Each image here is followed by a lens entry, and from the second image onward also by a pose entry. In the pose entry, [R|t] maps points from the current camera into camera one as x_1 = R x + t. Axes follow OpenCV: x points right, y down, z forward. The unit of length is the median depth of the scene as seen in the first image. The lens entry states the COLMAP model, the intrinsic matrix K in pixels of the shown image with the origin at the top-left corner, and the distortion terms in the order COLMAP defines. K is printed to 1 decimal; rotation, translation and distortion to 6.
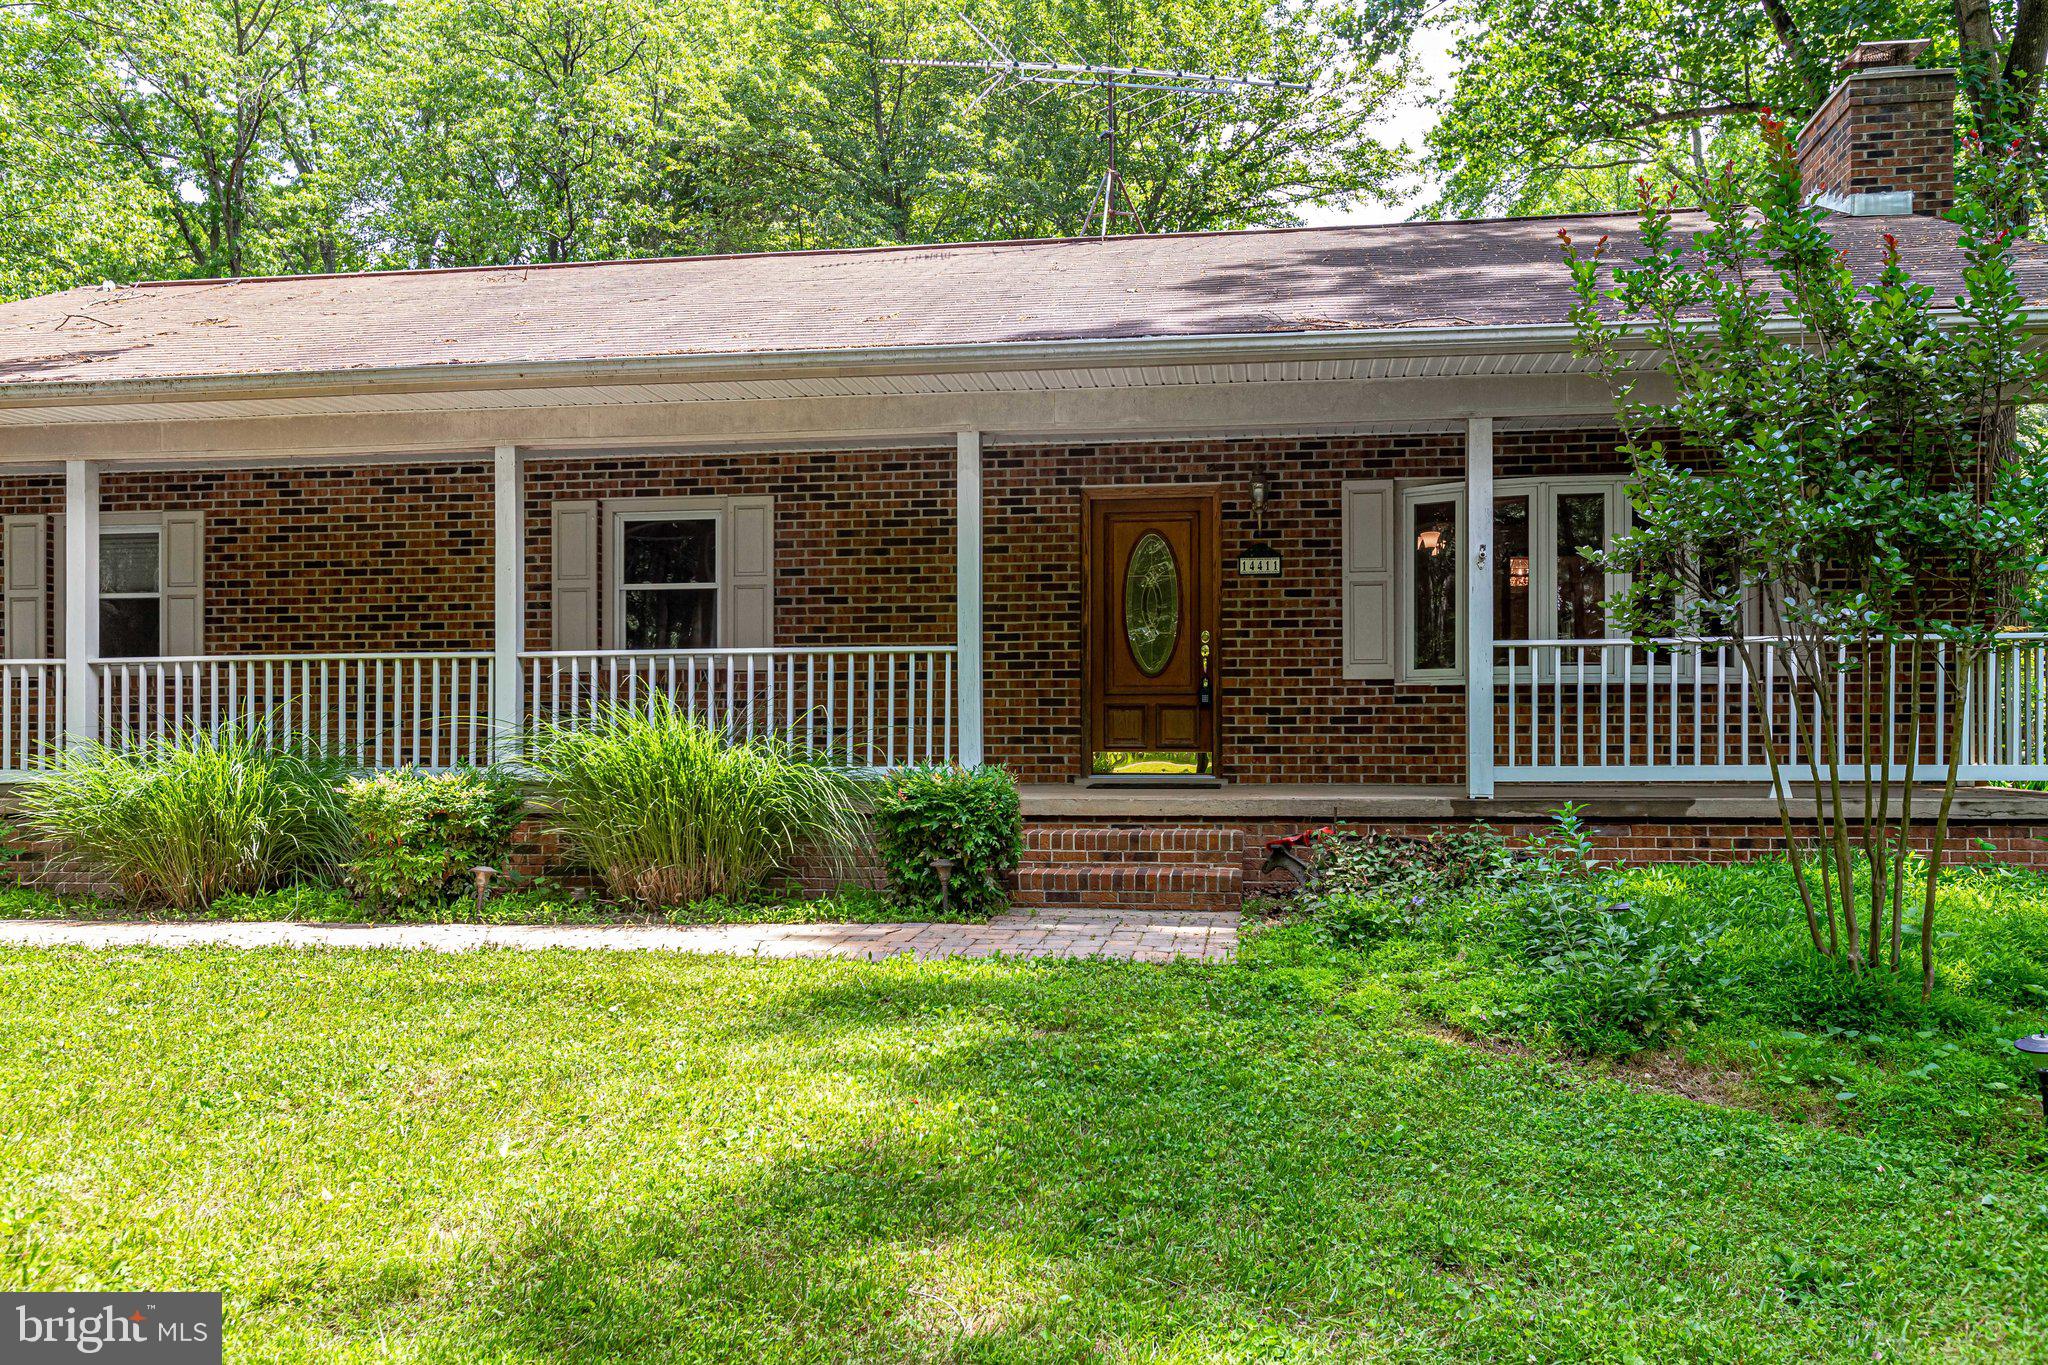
lens RADIAL K [[1674.3, 0, 1055.5], [0, 1674.3, 725.2], [0, 0, 1]] dist [0.004009, -0.001565]
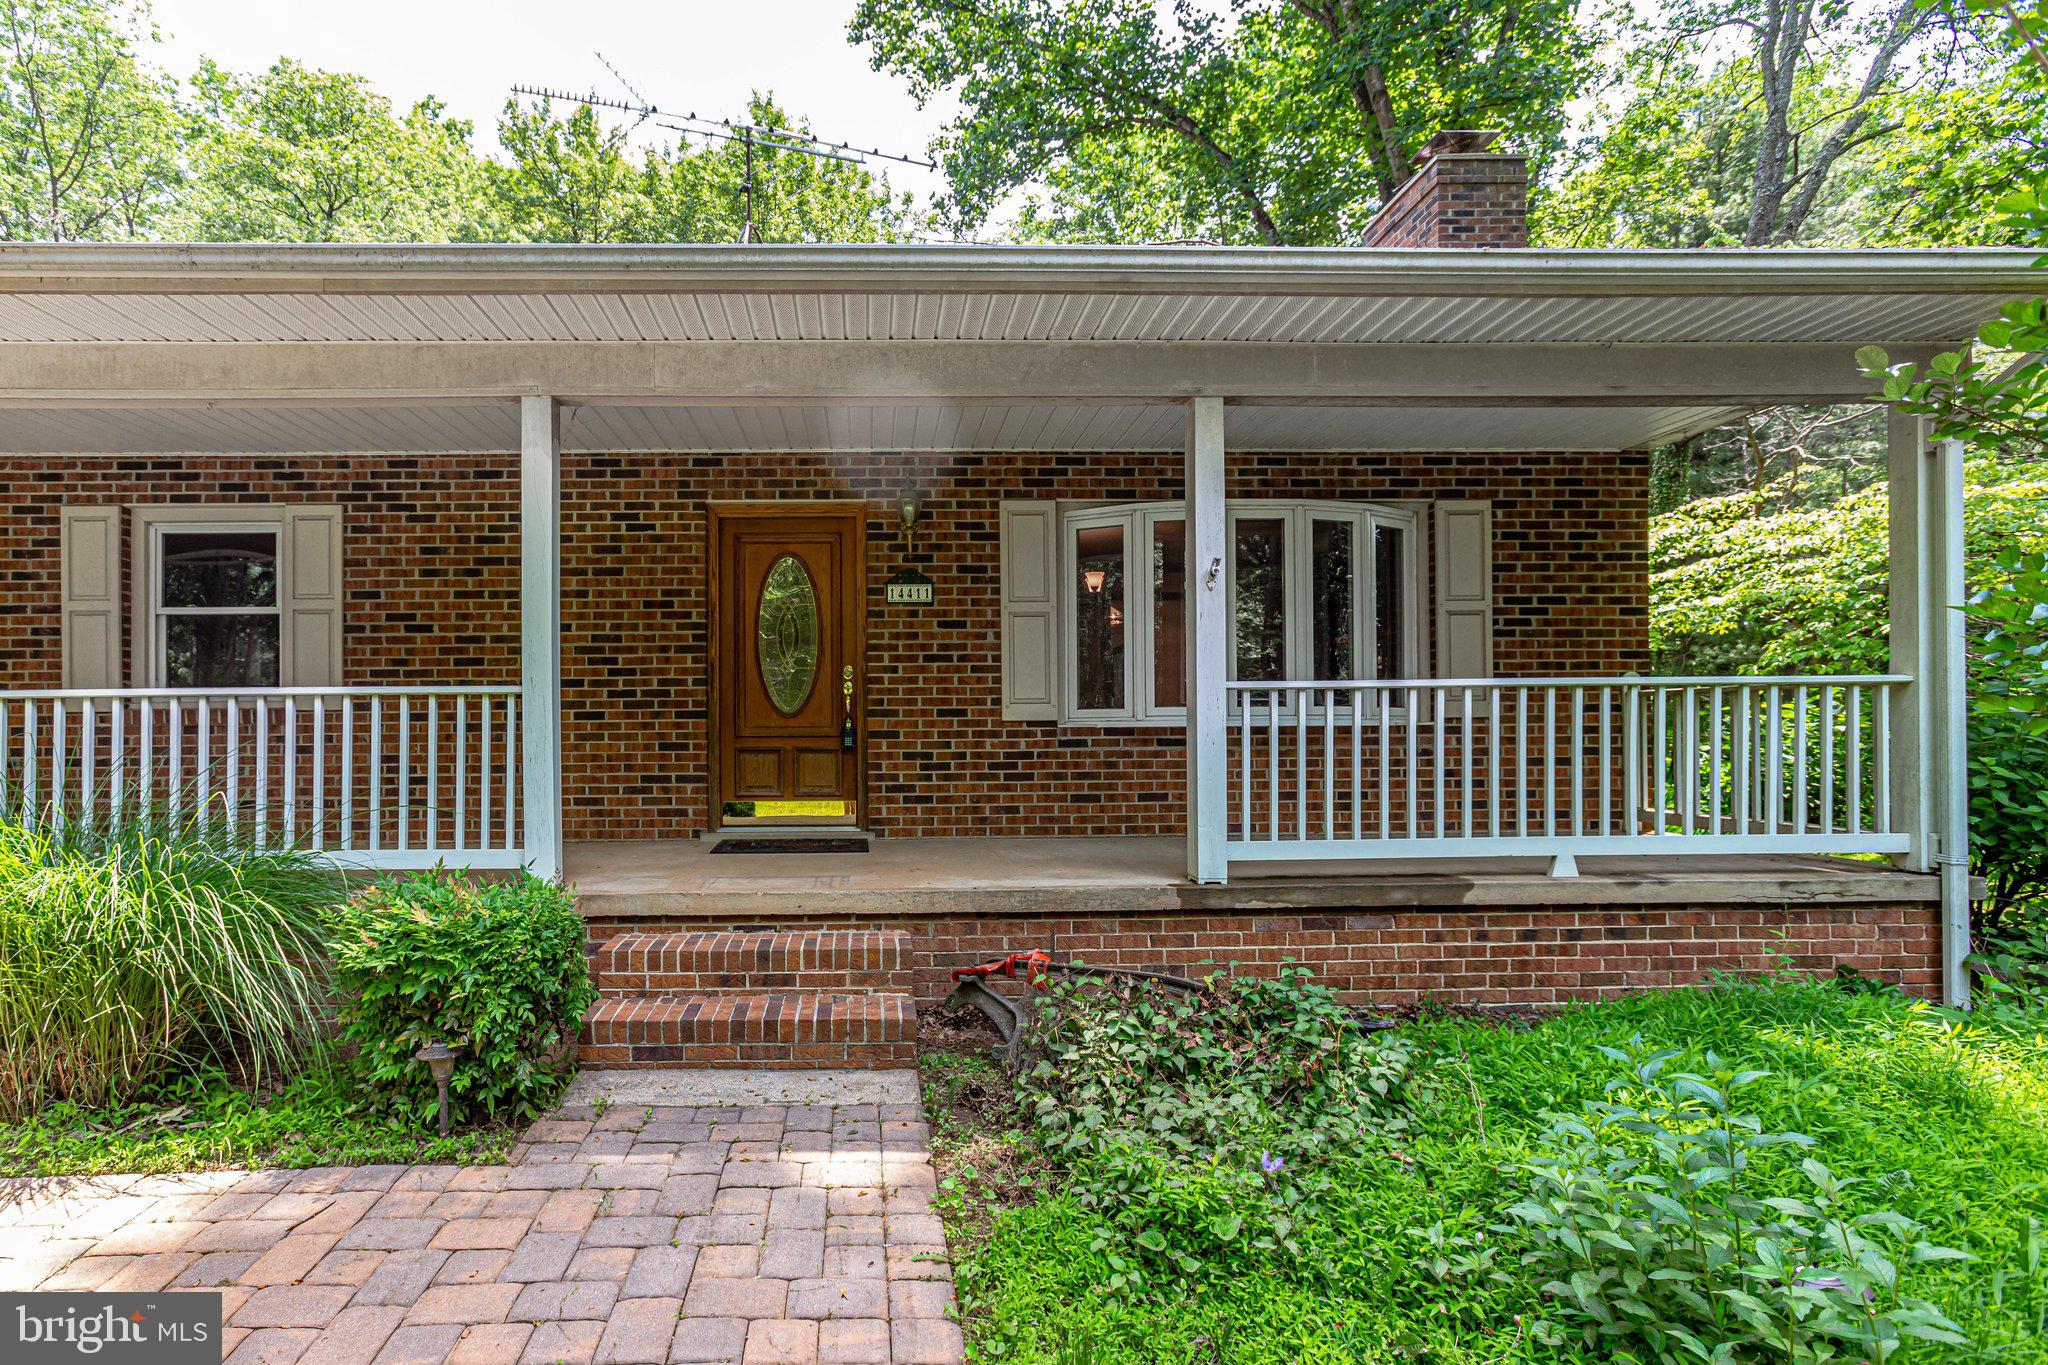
lens RADIAL K [[1072.1, 0, 920.1], [0, 1072.1, 719.3], [0, 0, 1]] dist [-0.011500, 0.002733]
pose [[0.984562, -0.003714, 0.174996, 0.027184], [0.004487, 0.999982, -0.004027, -0.025842], [-0.174978, 0.004750, 0.984561, 0.436148]]
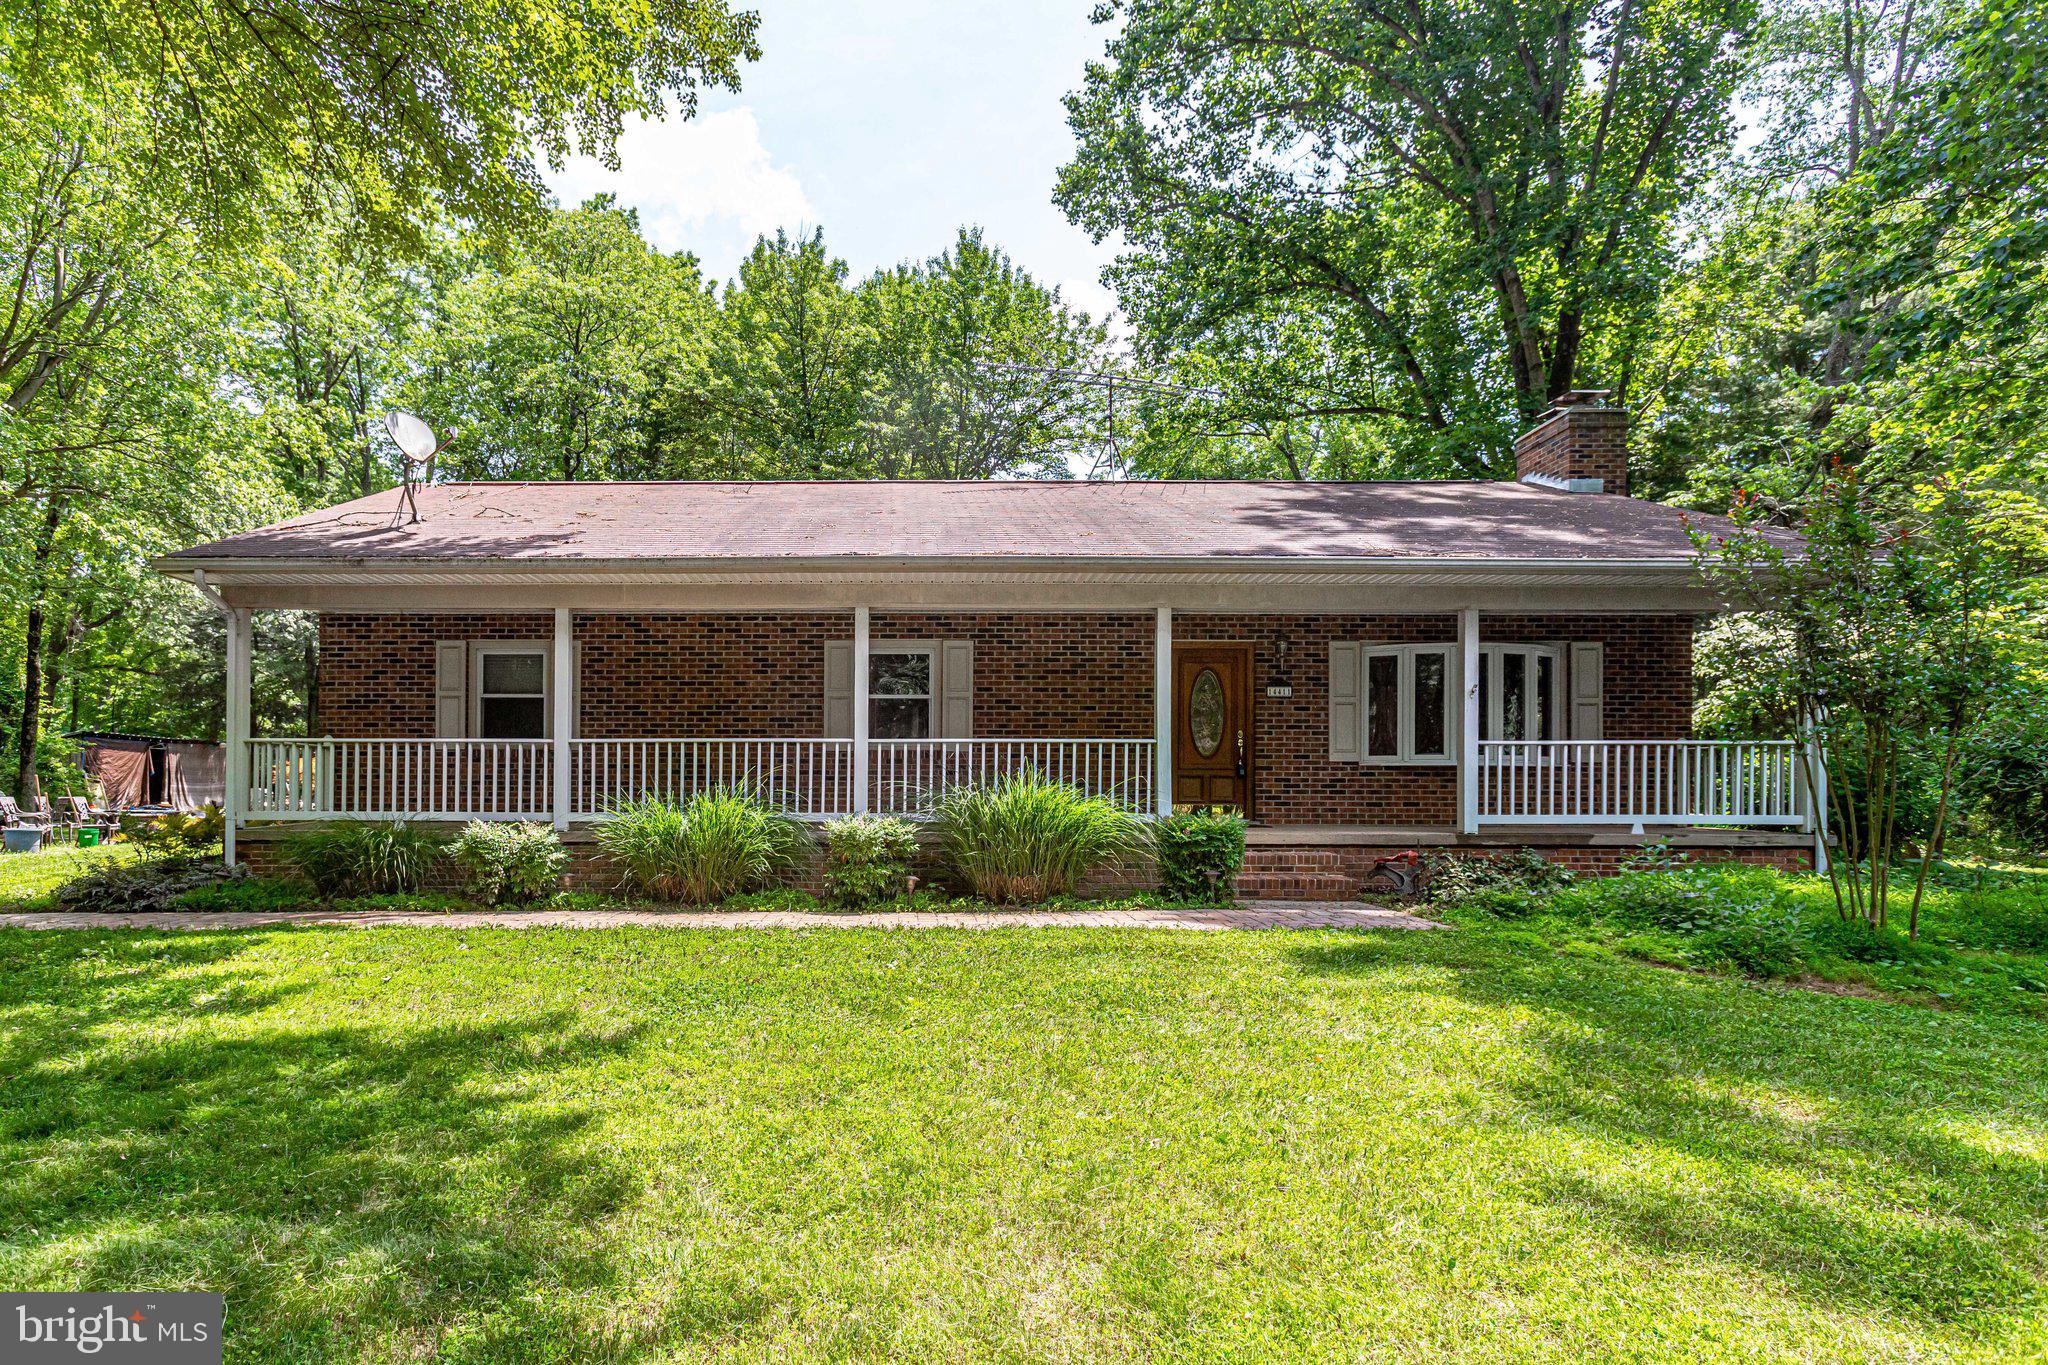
lens RADIAL K [[1115.3, 0, 939.5], [0, 1115.3, 778.0], [0, 0, 1]] dist [-0.007499, -0.002134]
pose [[0.990726, 0.008289, 0.135622, -0.354322], [-0.007560, 0.999954, -0.005884, -0.001661], [-0.135665, 0.004804, 0.990743, -0.035970]]
